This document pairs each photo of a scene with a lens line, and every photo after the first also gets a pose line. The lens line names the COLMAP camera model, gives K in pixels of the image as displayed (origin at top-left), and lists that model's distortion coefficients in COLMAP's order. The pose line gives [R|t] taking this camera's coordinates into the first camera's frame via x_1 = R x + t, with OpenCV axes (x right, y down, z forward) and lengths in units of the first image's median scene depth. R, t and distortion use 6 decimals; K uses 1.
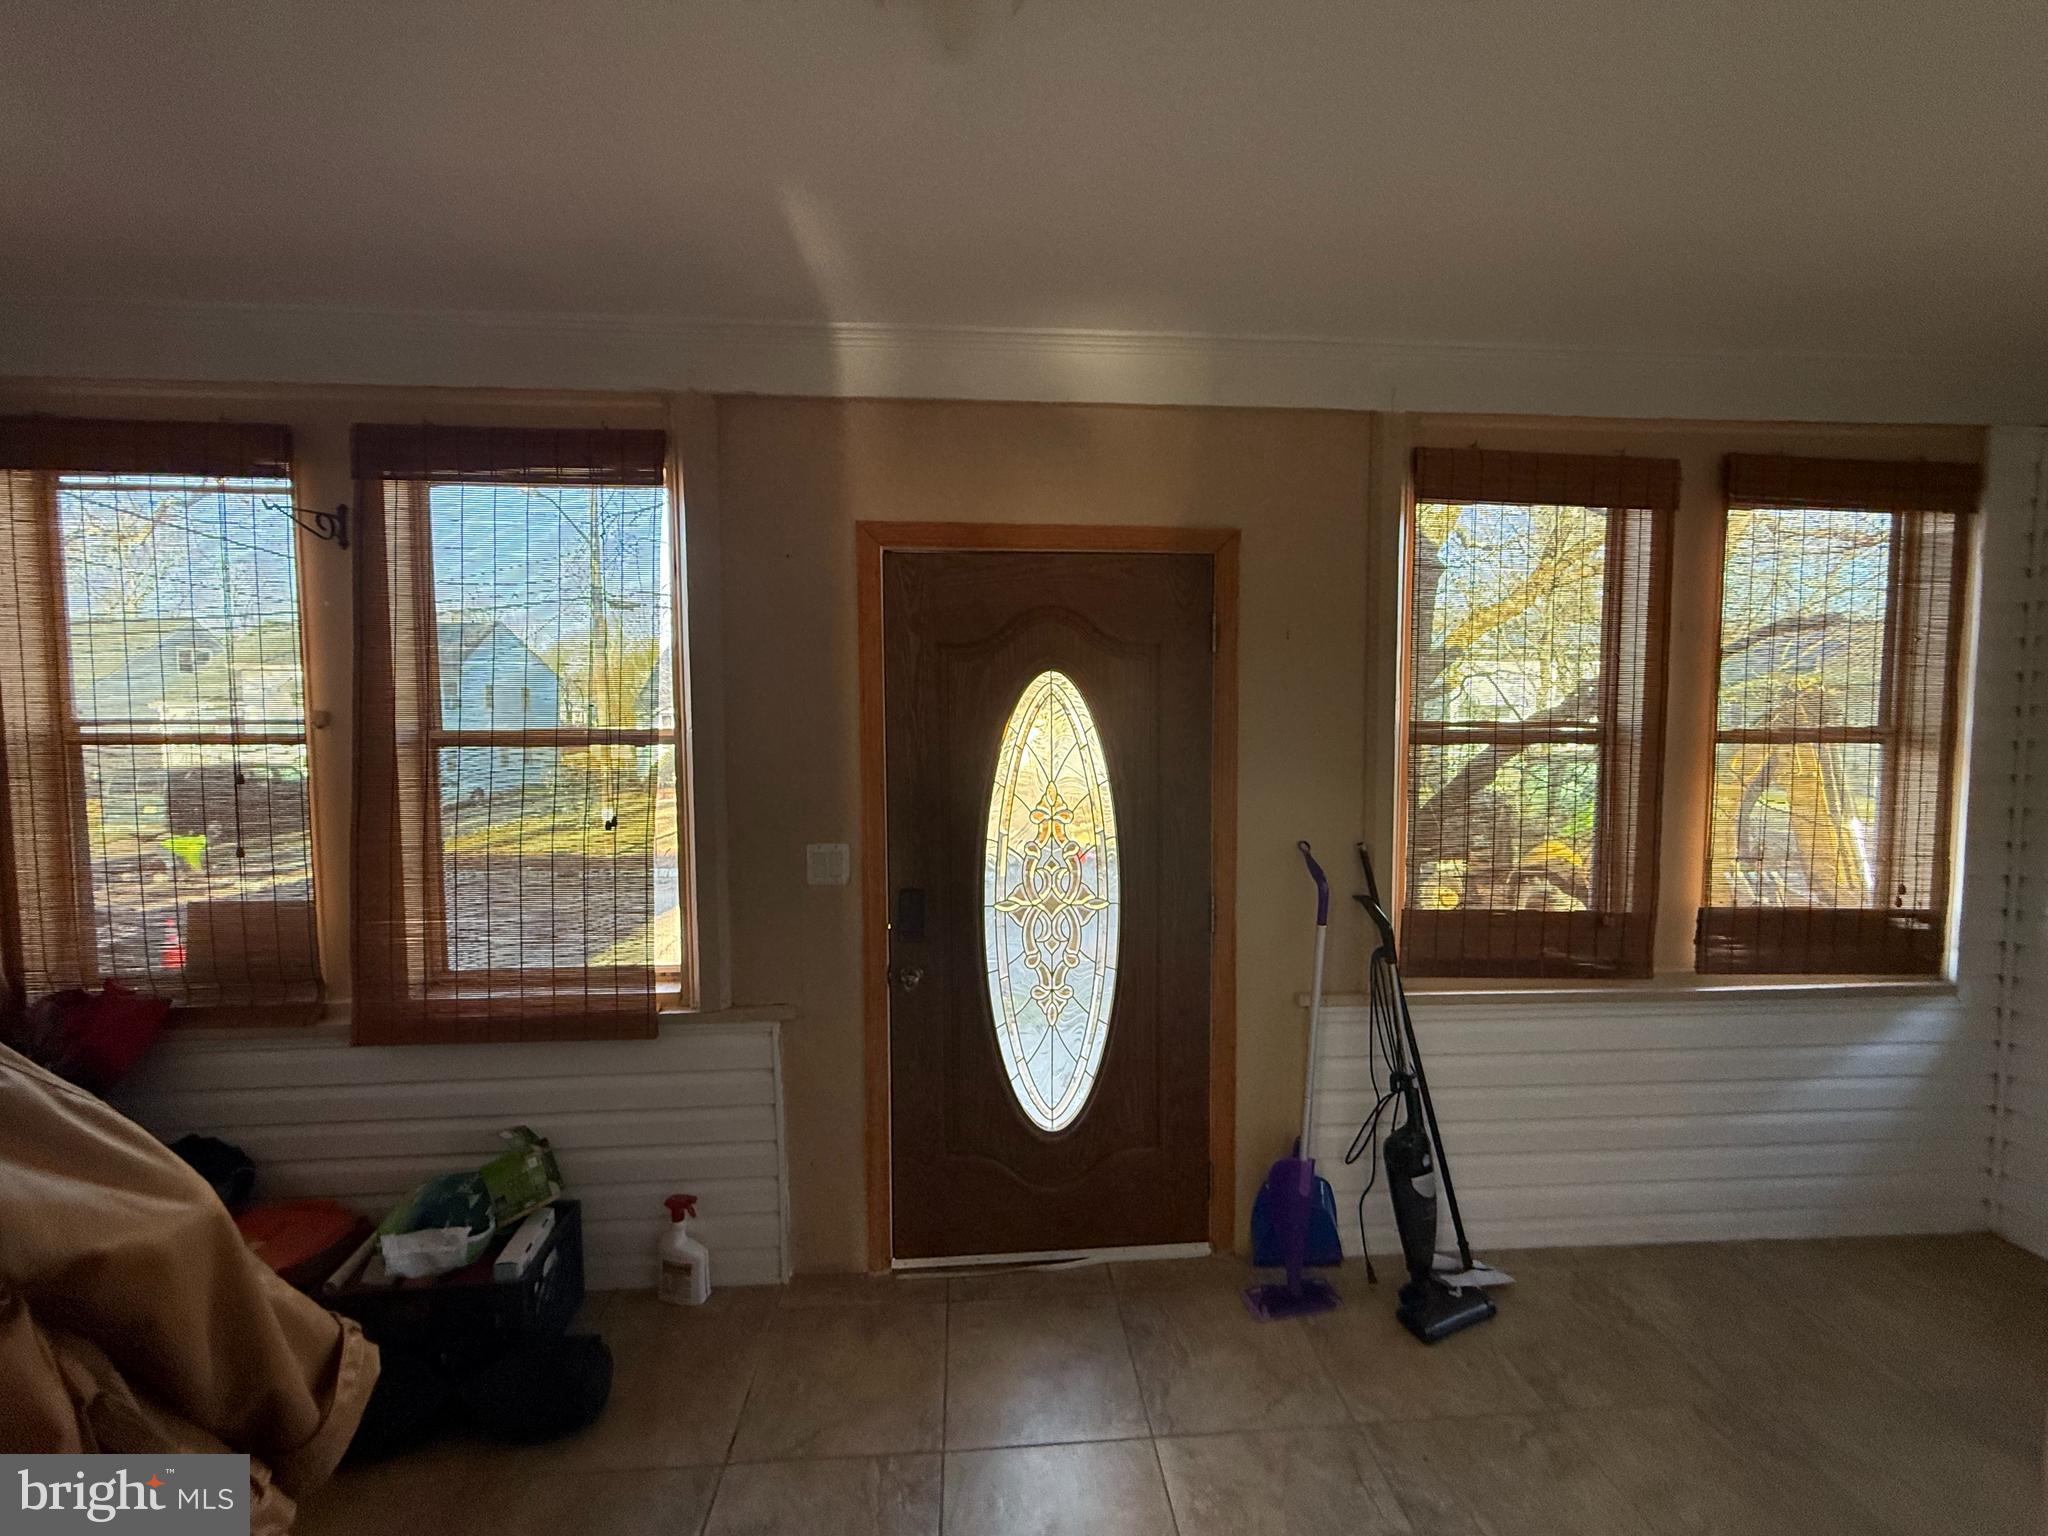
lens RADIAL K [[815.3, 0, 1020.7], [0, 815.3, 777.6], [0, 0, 1]] dist [-0.002632, -0.000016]
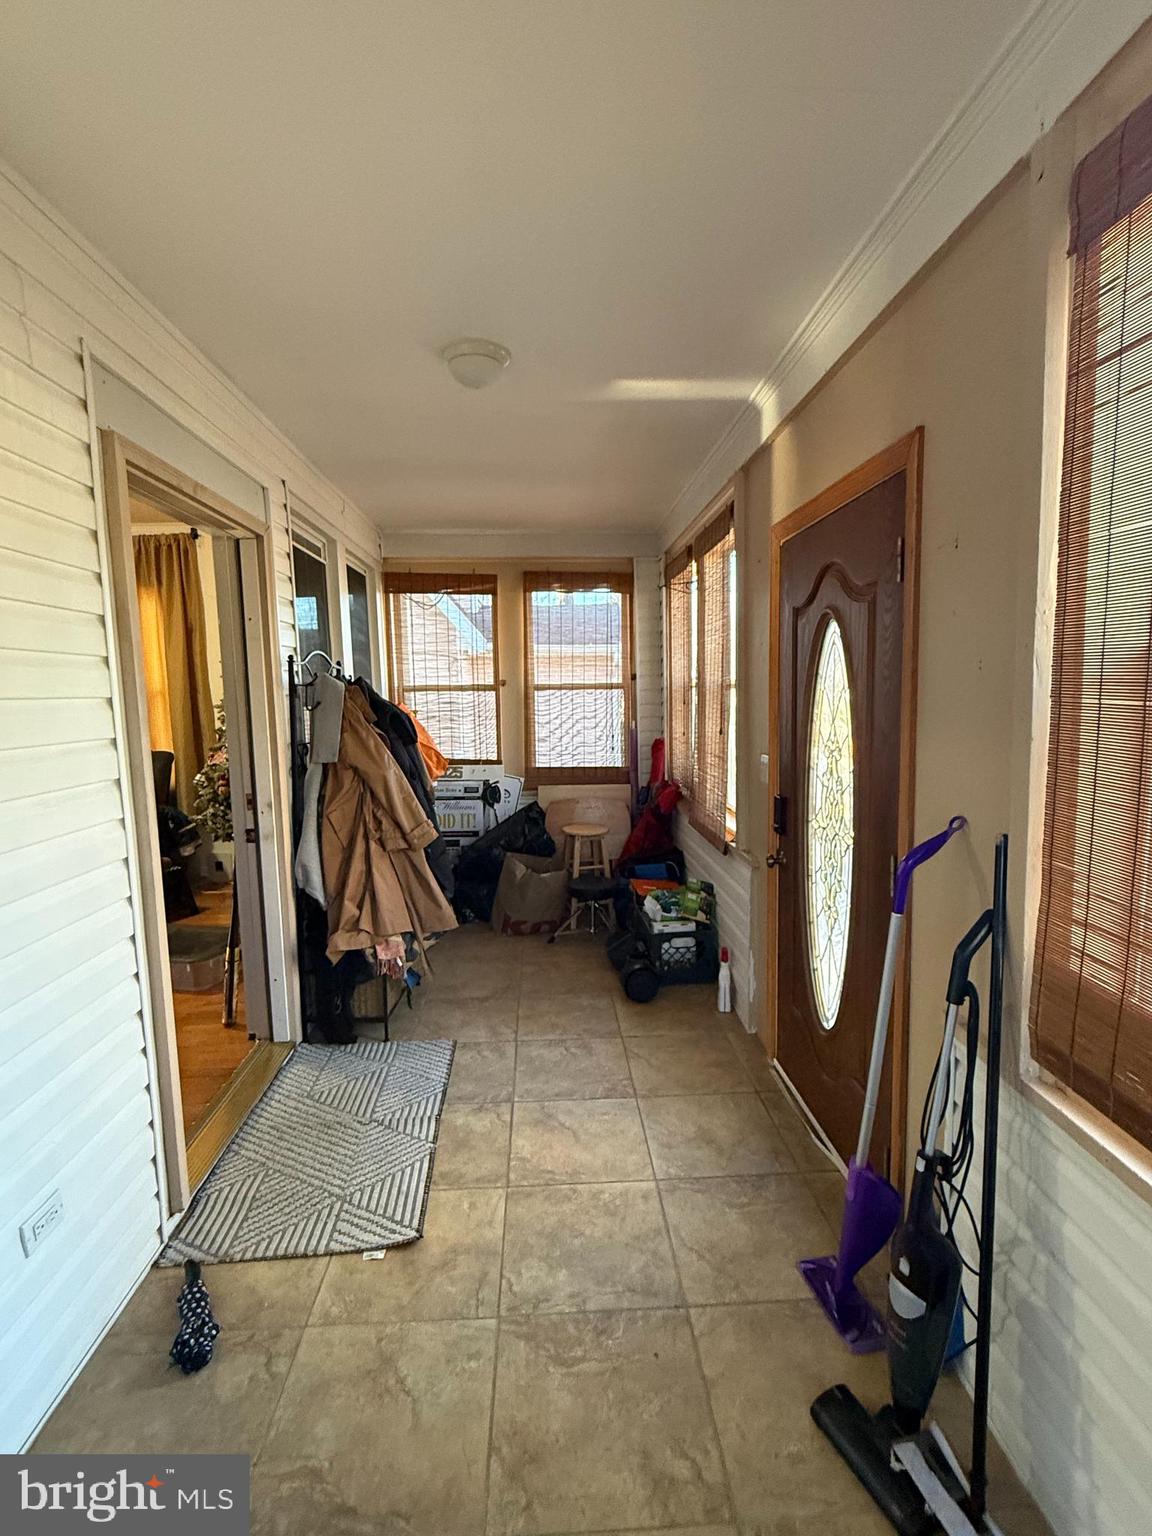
lens RADIAL K [[713.8, 0, 575.4], [0, 713.8, 766.8], [0, 0, 1]] dist [0.002114, 0.000190]
pose [[-0.015718, 0.111057, -0.993690, 1.375781], [-0.033937, 0.993181, 0.111536, -0.040022], [0.999300, 0.035476, -0.011842, 0.885457]]
